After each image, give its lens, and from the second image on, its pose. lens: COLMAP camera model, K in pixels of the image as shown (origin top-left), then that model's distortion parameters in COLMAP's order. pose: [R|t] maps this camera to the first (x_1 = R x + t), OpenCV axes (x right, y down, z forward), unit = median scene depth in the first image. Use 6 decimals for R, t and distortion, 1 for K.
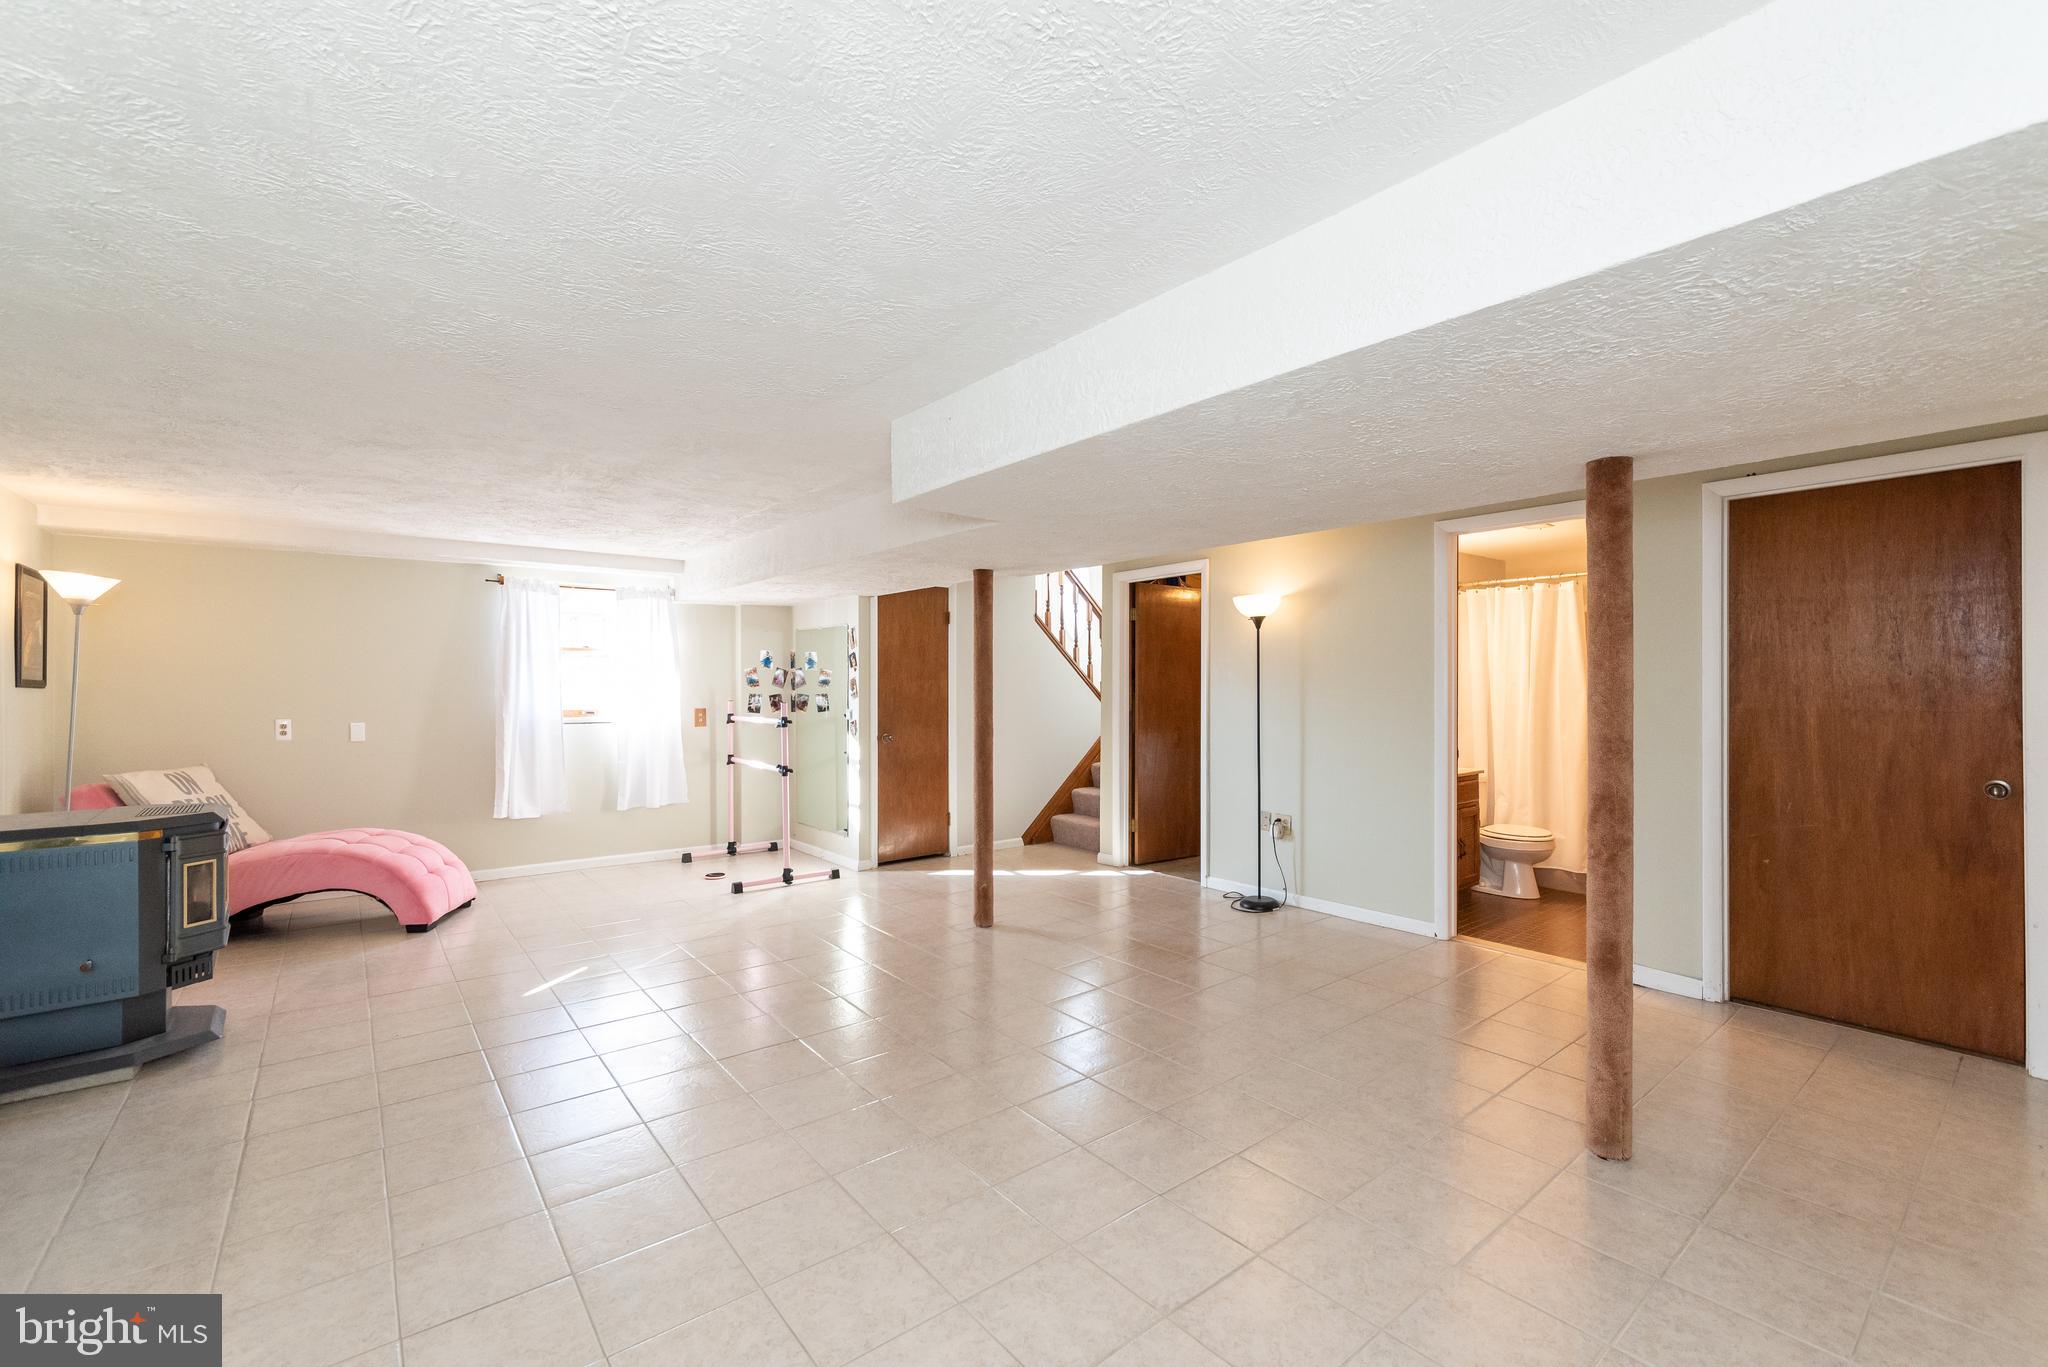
lens RADIAL K [[867.5, 0, 1041.4], [0, 867.5, 686.1], [0, 0, 1]] dist [0.004024, 0.000224]
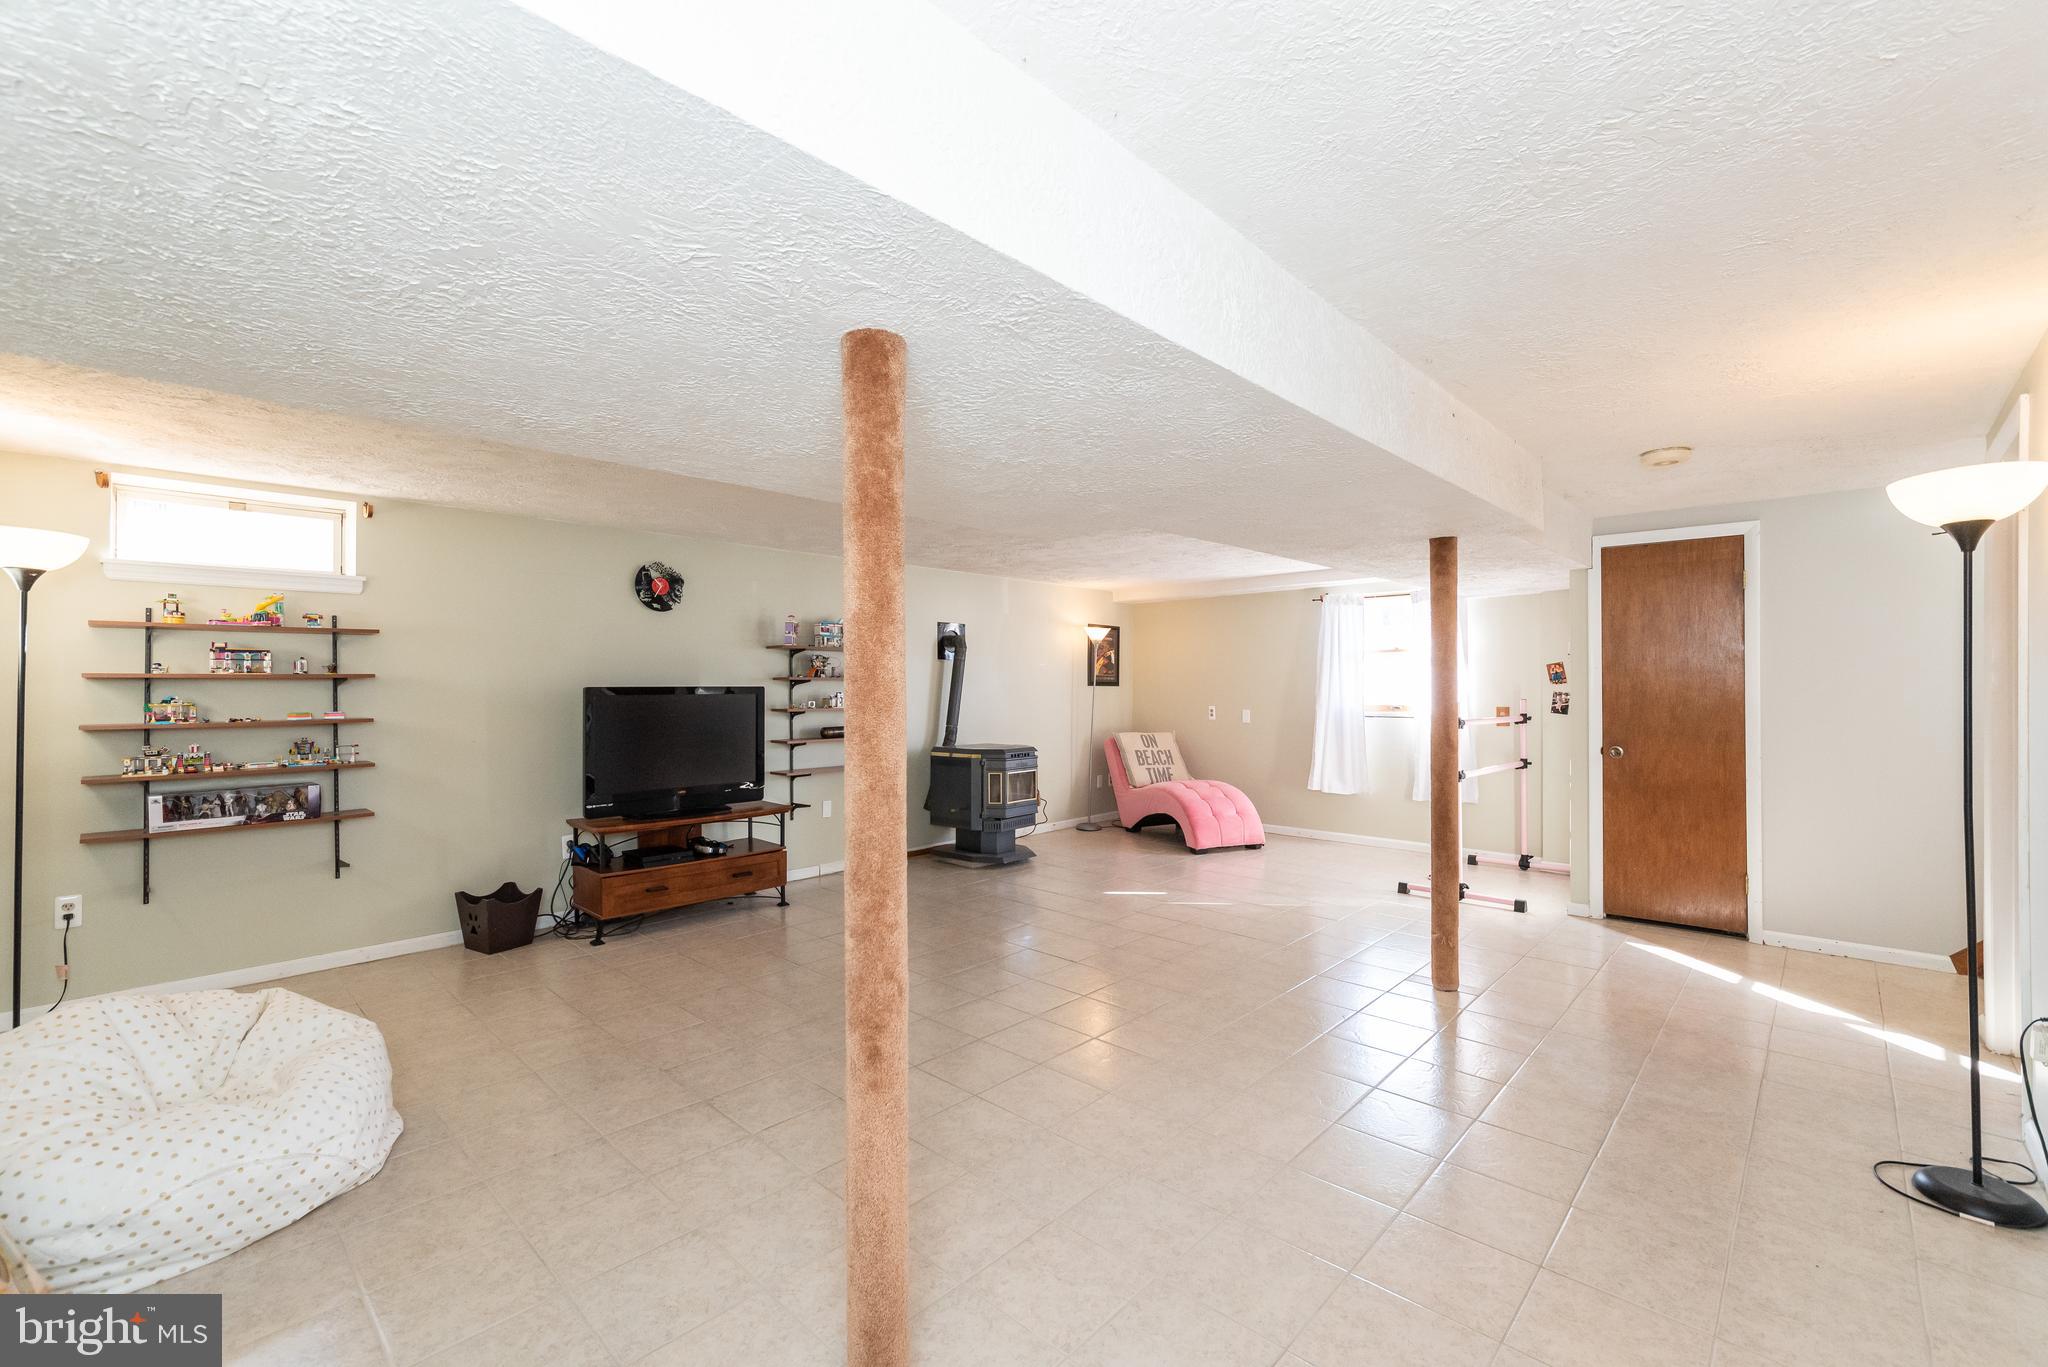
lens RADIAL K [[867.5, 0, 1036.4], [0, 867.5, 681.0], [0, 0, 1]] dist [0.004024, 0.000224]
pose [[0.136474, -0.004516, -0.990633, 0.587993], [0.004964, 0.999980, -0.003875, -0.001798], [0.990631, -0.004389, 0.136494, 0.460657]]
